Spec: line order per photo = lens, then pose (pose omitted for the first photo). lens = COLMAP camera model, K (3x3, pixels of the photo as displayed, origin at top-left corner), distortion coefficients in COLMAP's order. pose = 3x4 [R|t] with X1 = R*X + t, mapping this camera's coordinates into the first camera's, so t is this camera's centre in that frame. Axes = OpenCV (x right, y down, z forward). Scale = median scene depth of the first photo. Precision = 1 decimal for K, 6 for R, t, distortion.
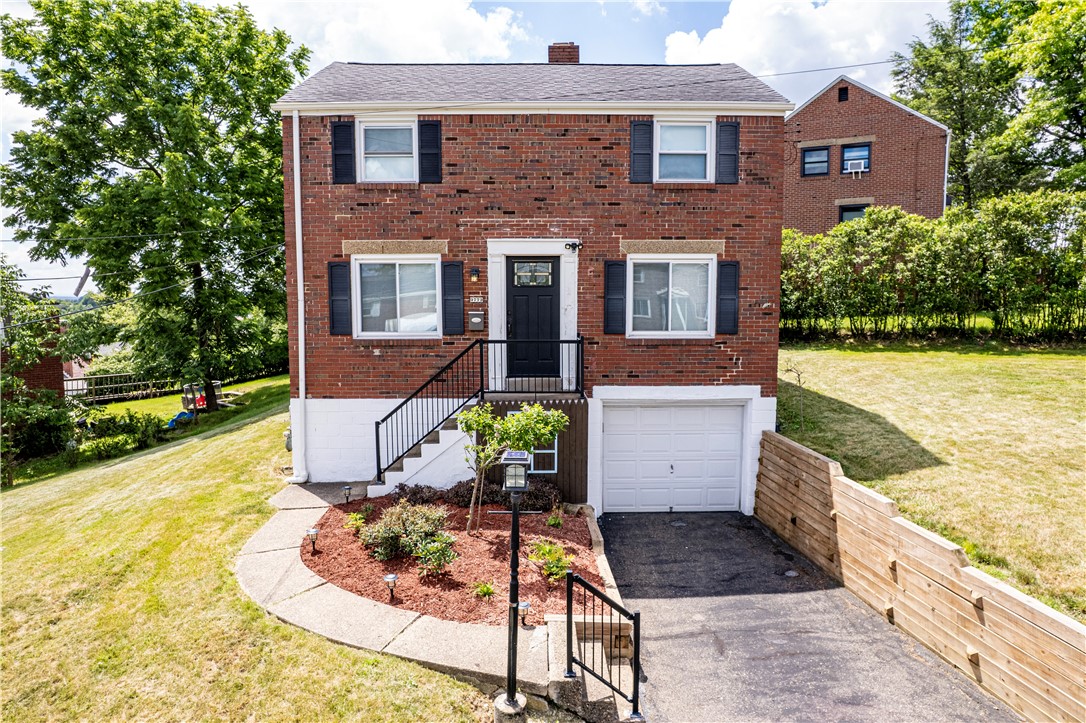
lens RADIAL K [[695.3, 0, 544.7], [0, 695.3, 369.2], [0, 0, 1]] dist [-0.079750, 0.071059]
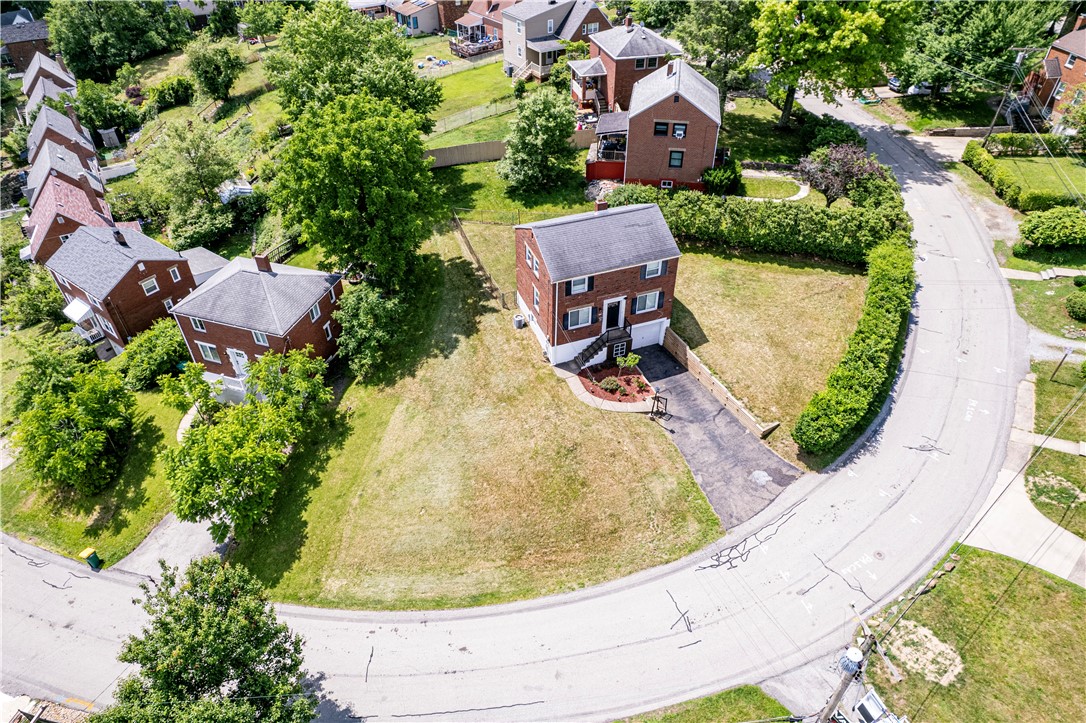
lens RADIAL K [[695.3, 0, 544.7], [0, 695.3, 369.2], [0, 0, 1]] dist [-0.079750, 0.071059]
pose [[0.938747, -0.222222, 0.263384, -1.441134], [0.036691, 0.824412, 0.564799, -1.995238], [-0.342648, -0.520540, 0.782069, -1.978324]]
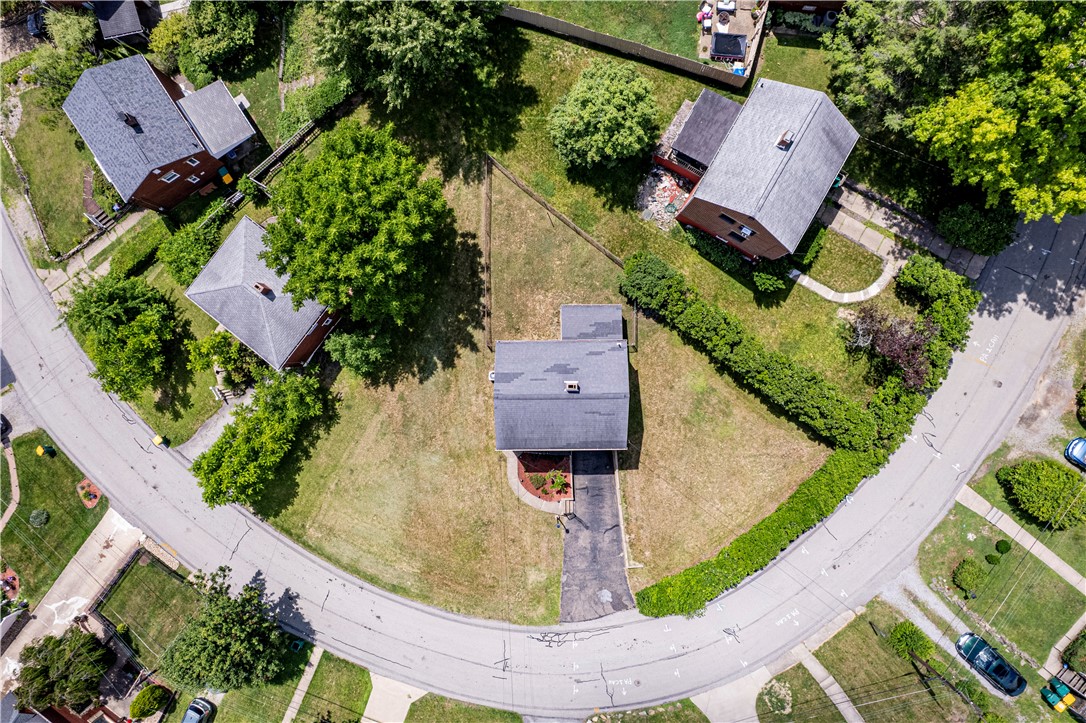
lens RADIAL K [[695.3, 0, 544.7], [0, 695.3, 369.2], [0, 0, 1]] dist [-0.079750, 0.071059]
pose [[0.999993, 0.003603, 0.001227, -0.116167], [-0.001550, 0.091182, 0.995833, -4.337709], [0.003476, -0.995828, 0.091187, 1.073871]]
